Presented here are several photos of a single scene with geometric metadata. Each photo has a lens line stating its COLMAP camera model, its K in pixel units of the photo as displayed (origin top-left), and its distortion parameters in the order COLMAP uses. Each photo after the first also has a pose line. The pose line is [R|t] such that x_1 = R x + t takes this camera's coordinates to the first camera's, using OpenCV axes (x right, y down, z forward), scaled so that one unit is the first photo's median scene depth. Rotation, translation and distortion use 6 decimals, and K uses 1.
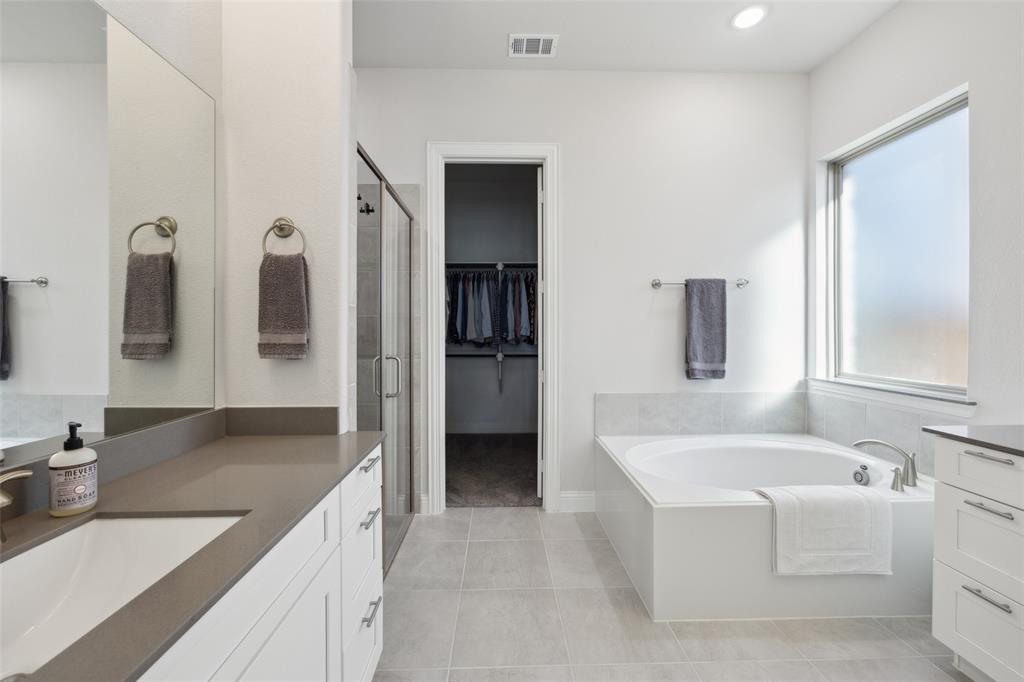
lens RADIAL K [[398.7, 0, 507.9], [0, 398.7, 333.0], [0, 0, 1]] dist [-0.002468, -0.000345]
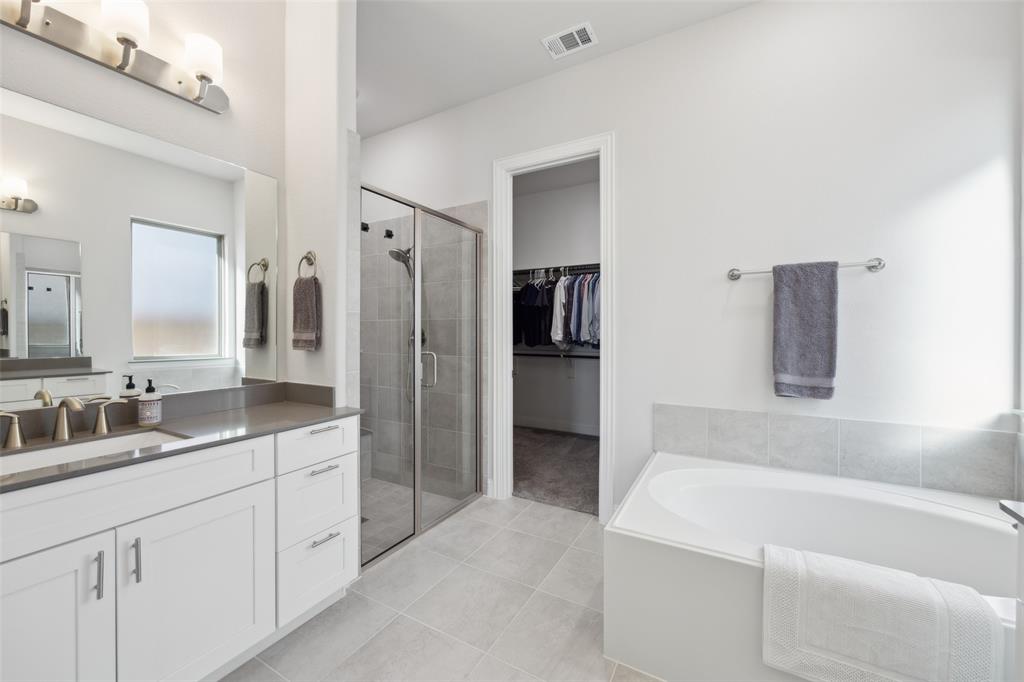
lens RADIAL K [[398.7, 0, 507.9], [0, 398.7, 333.0], [0, 0, 1]] dist [-0.002468, -0.000345]
pose [[0.856486, 0.006477, -0.516129, 0.408506], [-0.007184, 0.999974, 0.000628, -0.001868], [0.516120, 0.003170, 0.856511, 0.075844]]
